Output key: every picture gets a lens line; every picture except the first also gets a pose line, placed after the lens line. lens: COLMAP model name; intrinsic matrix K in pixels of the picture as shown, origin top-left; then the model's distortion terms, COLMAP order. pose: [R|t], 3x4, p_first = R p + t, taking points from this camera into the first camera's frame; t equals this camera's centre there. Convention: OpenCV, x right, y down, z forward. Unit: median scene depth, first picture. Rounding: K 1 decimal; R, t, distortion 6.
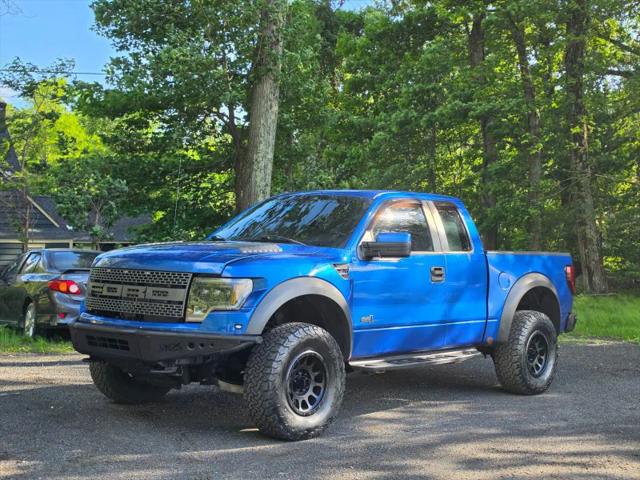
lens RADIAL K [[905.1, 0, 320.1], [0, 905.1, 238.5], [0, 0, 1]] dist [0.191926, 0.000000]
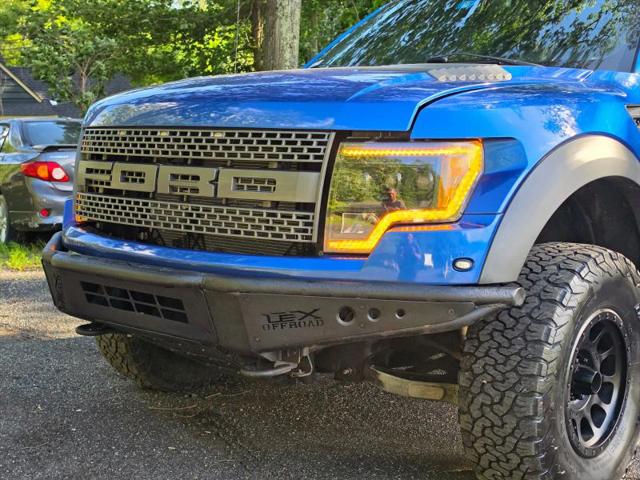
lens RADIAL K [[905.1, 0, 322.8], [0, 905.1, 243.7], [0, 0, 1]] dist [0.191926, 0.000000]
pose [[0.999587, -0.027634, 0.007829, -0.143609], [0.026279, 0.989950, 0.138953, 0.029975], [-0.011590, -0.138690, 0.990268, 0.573363]]
